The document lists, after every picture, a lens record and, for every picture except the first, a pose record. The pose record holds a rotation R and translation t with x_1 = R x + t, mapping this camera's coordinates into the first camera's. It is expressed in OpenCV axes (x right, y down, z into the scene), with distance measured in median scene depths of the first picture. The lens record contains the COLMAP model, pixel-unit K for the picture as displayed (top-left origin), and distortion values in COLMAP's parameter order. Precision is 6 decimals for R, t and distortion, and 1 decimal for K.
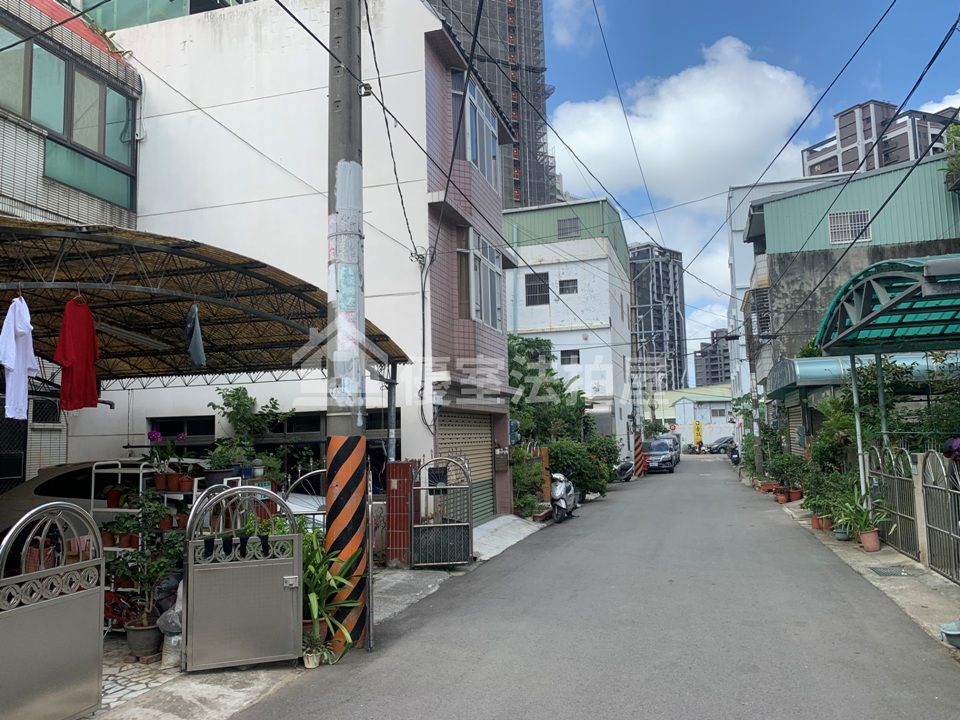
lens RADIAL K [[733.9, 0, 480.6], [0, 733.9, 364.1], [0, 0, 1]] dist [0.029867, -0.035630]
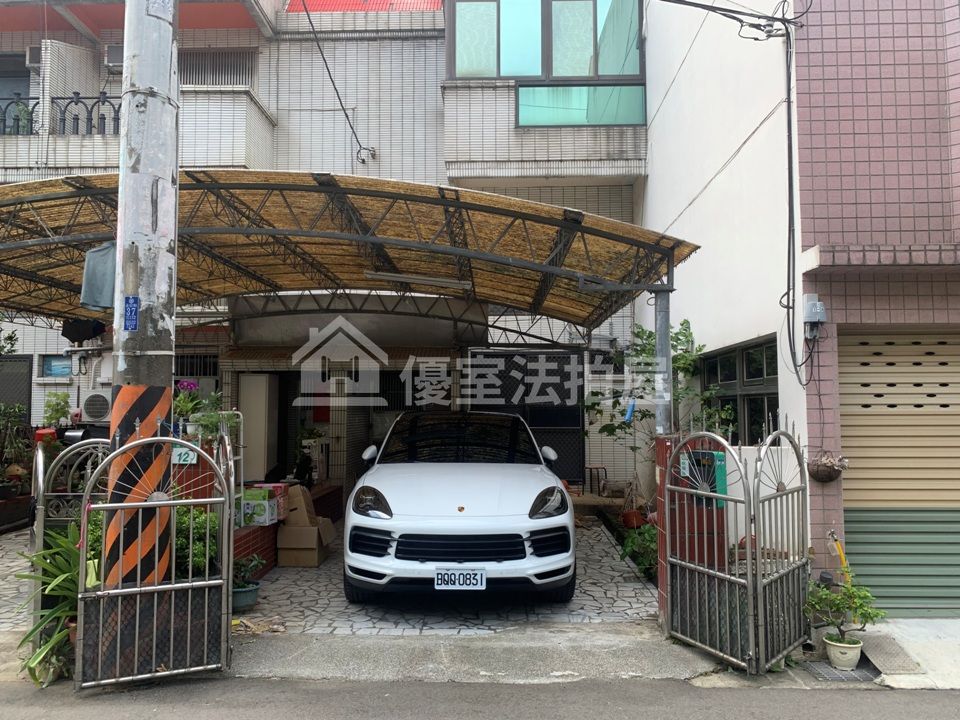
lens RADIAL K [[733.9, 0, 480.6], [0, 733.9, 364.1], [0, 0, 1]] dist [0.029867, -0.035630]
pose [[0.251409, -0.033367, -0.967306, 0.376427], [0.093689, 0.995551, -0.009991, 0.074952], [0.963336, -0.088114, 0.253417, 0.736405]]
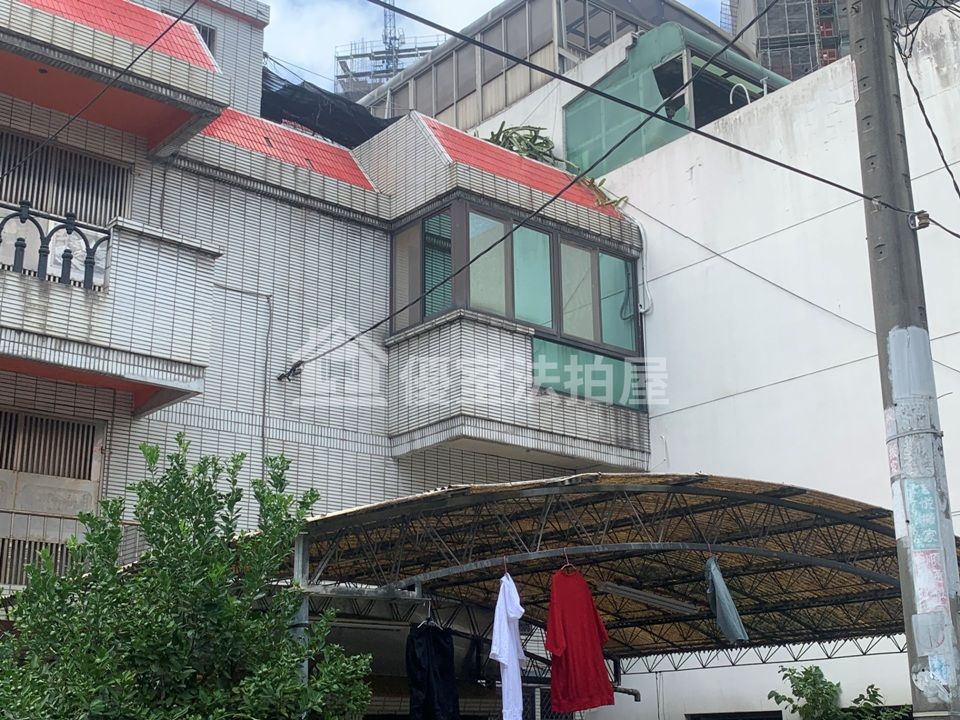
lens RADIAL K [[1256.7, 0, 495.1], [0, 1256.7, 360.8], [0, 0, 1]] dist [0.266248, -0.967340]
pose [[0.833014, -0.153344, -0.531576, 0.084058], [0.048977, 0.977488, -0.205227, -0.014606], [0.551080, 0.144922, 0.821772, -0.113514]]
